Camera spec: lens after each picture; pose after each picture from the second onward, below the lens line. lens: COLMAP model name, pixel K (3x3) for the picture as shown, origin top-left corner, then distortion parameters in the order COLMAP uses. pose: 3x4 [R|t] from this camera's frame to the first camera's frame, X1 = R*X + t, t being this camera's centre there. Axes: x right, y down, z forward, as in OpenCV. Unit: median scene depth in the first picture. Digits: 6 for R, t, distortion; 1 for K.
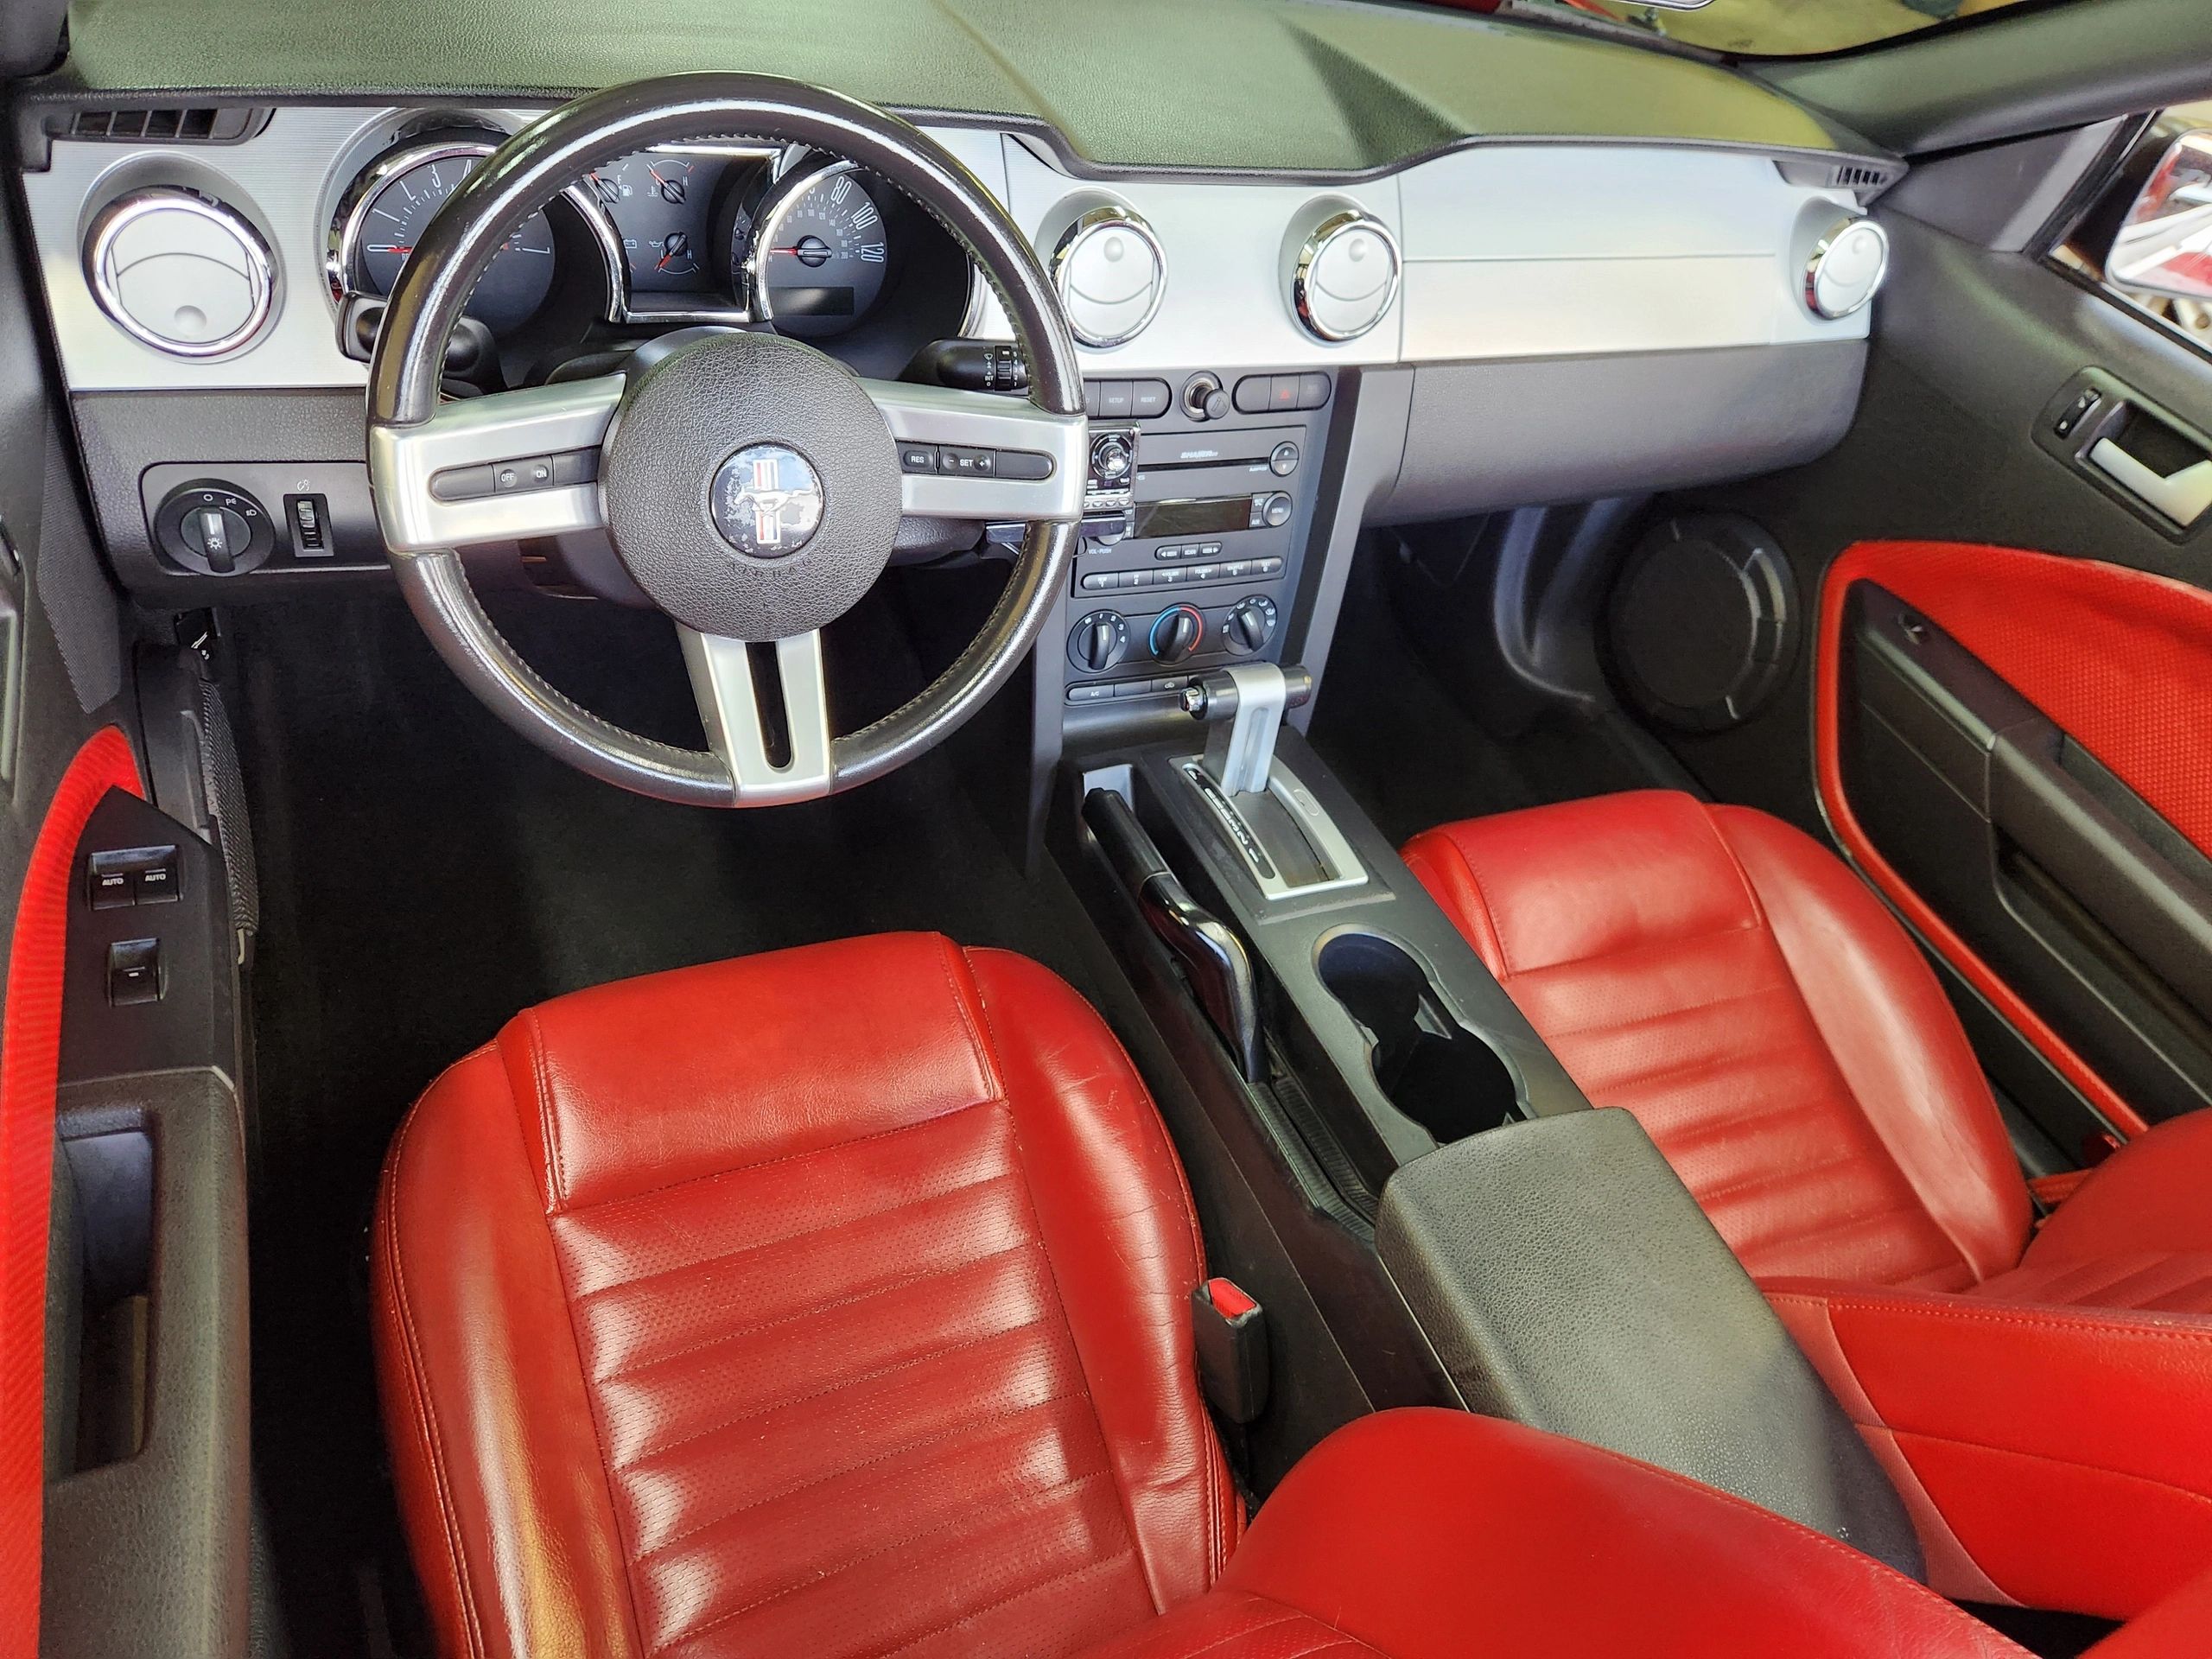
lens RADIAL K [[1523.0, 0, 1106.0], [0, 1523.0, 829.5], [0, 0, 1]] dist [0.072847, -0.075553]
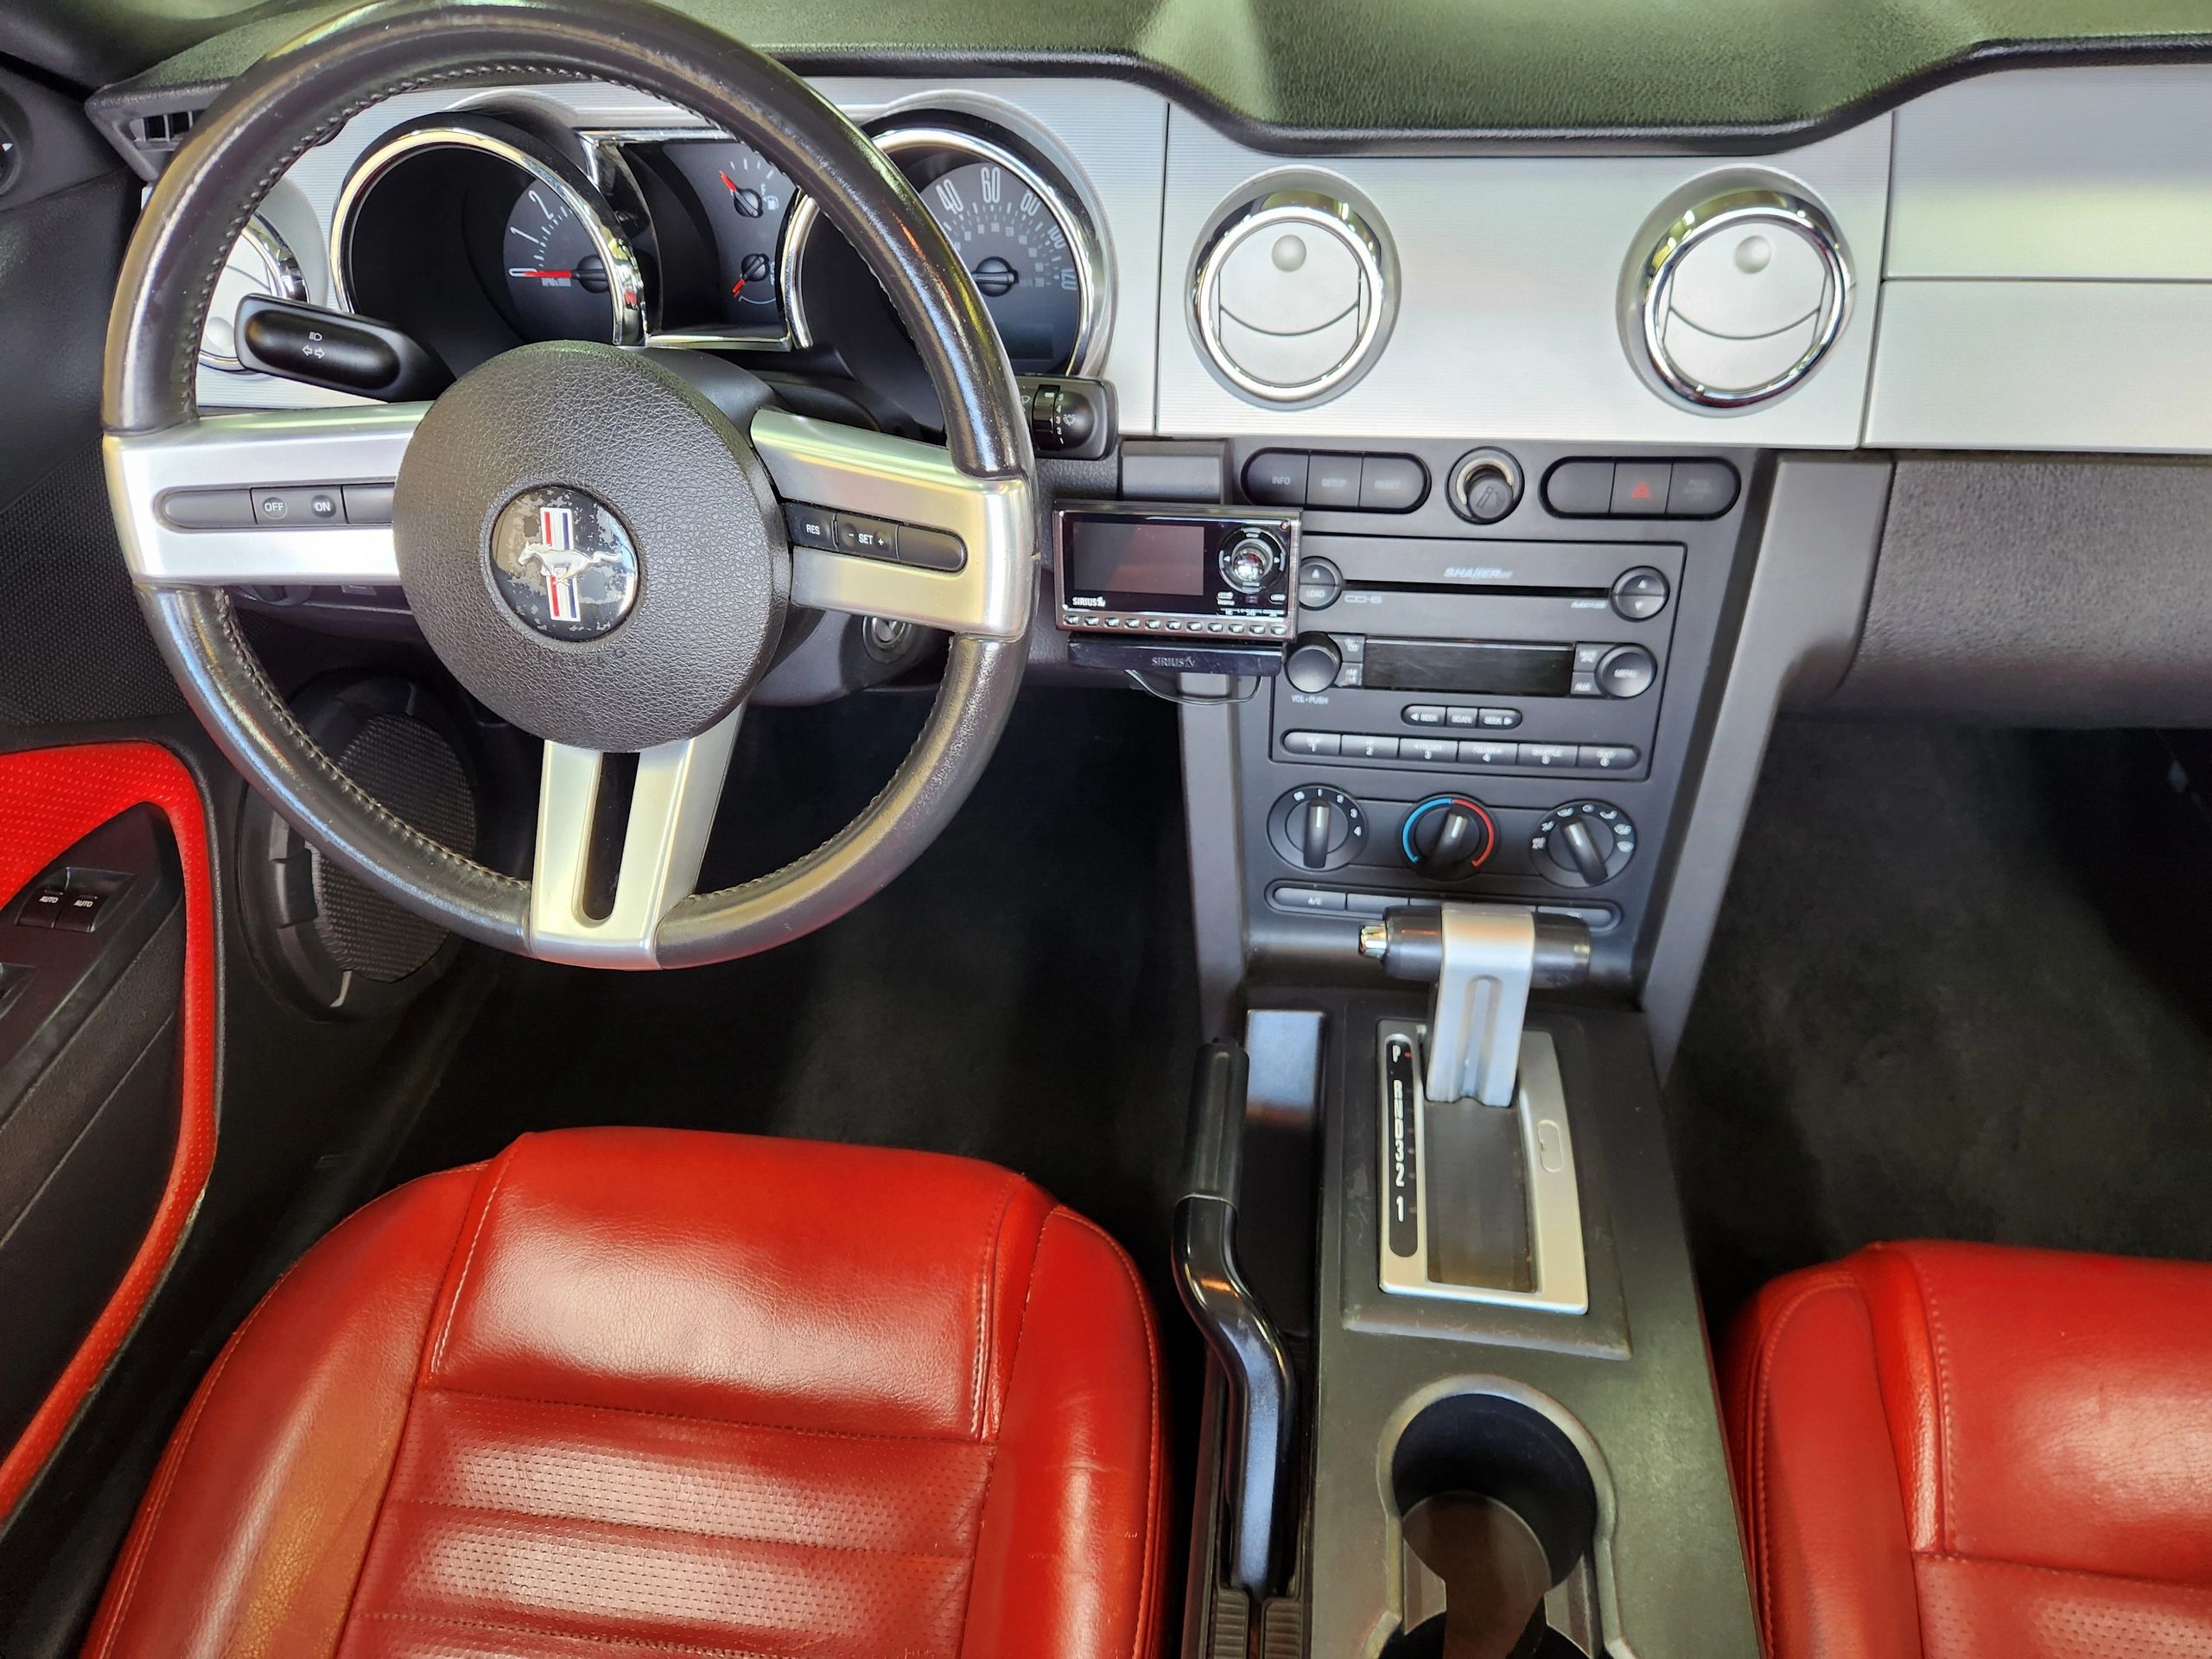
lens RADIAL K [[1523.0, 0, 1106.0], [0, 1523.0, 829.5], [0, 0, 1]] dist [0.072847, -0.075553]
pose [[0.821859, 0.171950, -0.543122, 0.300038], [-0.211443, 0.977333, -0.010539, -0.097932], [0.528999, 0.123501, 0.839588, 0.380355]]
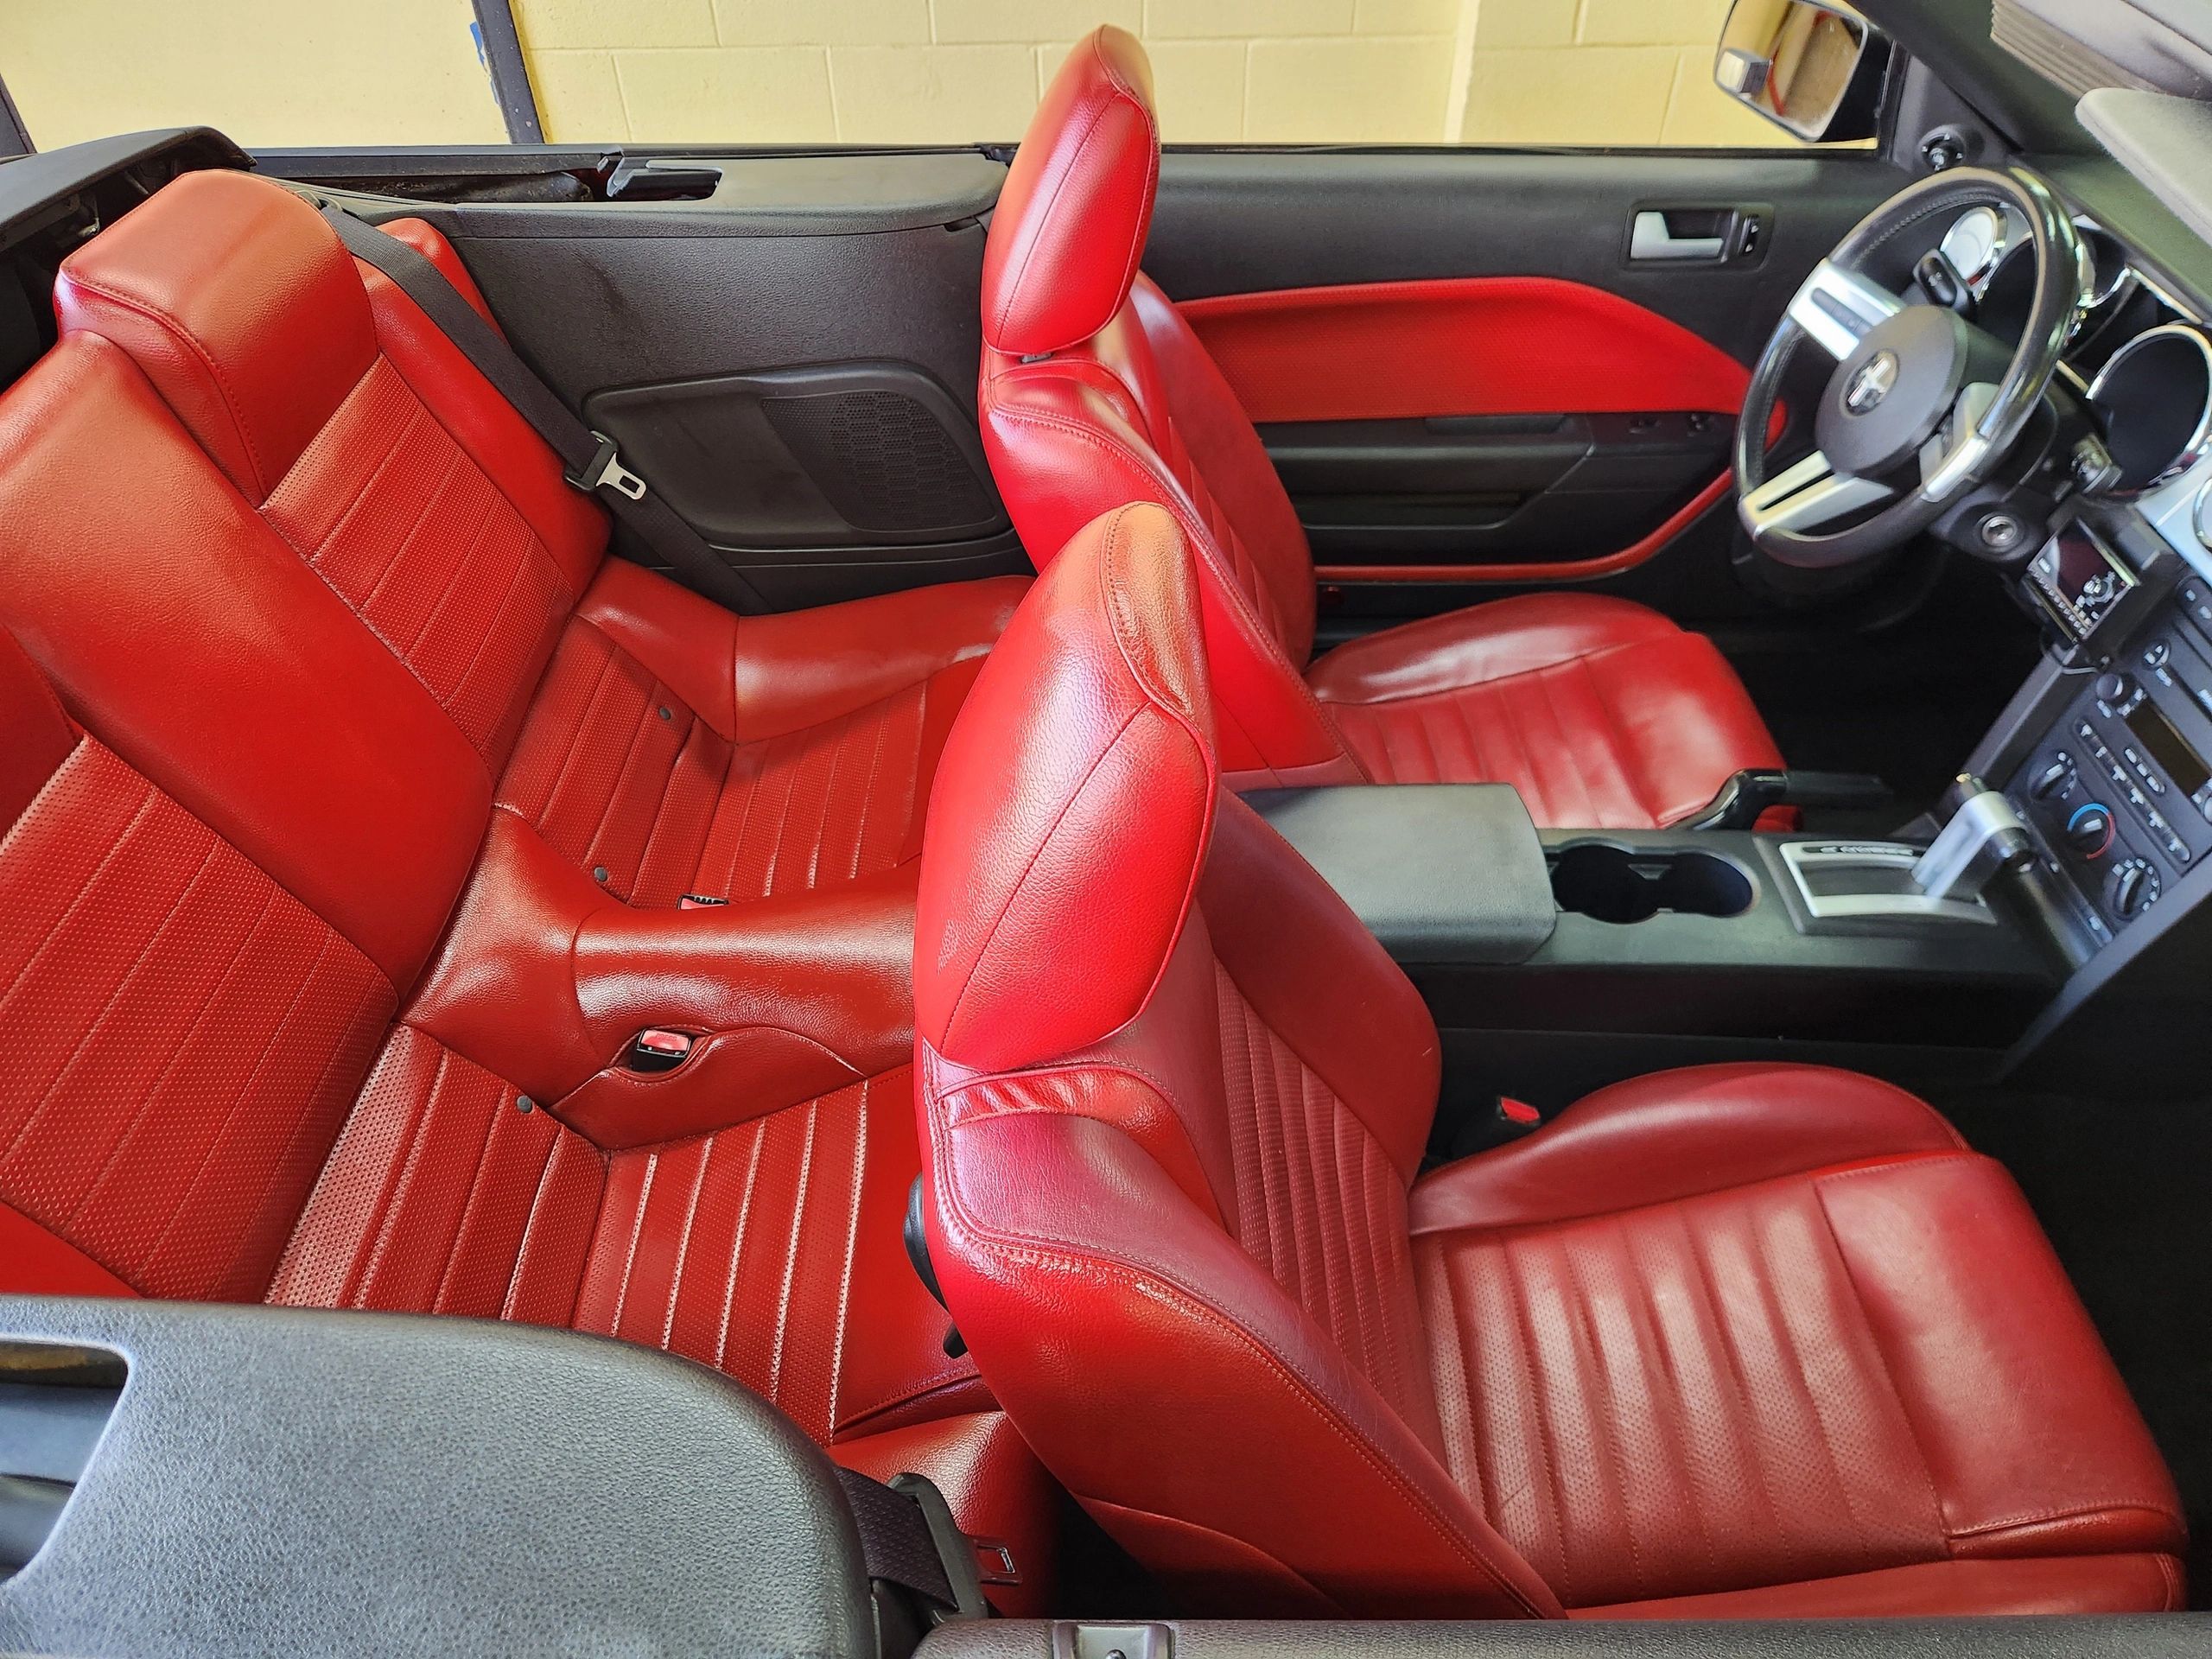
lens RADIAL K [[1467.0, 0, 1106.0], [0, 1467.0, 829.5], [0, 0, 1]] dist [0.004891, -0.021188]
pose [[-0.383017, 0.467338, -0.796802, 1.206613], [-0.695607, 0.421645, 0.581675, -0.261249], [0.607806, 0.777053, 0.163586, 0.423547]]
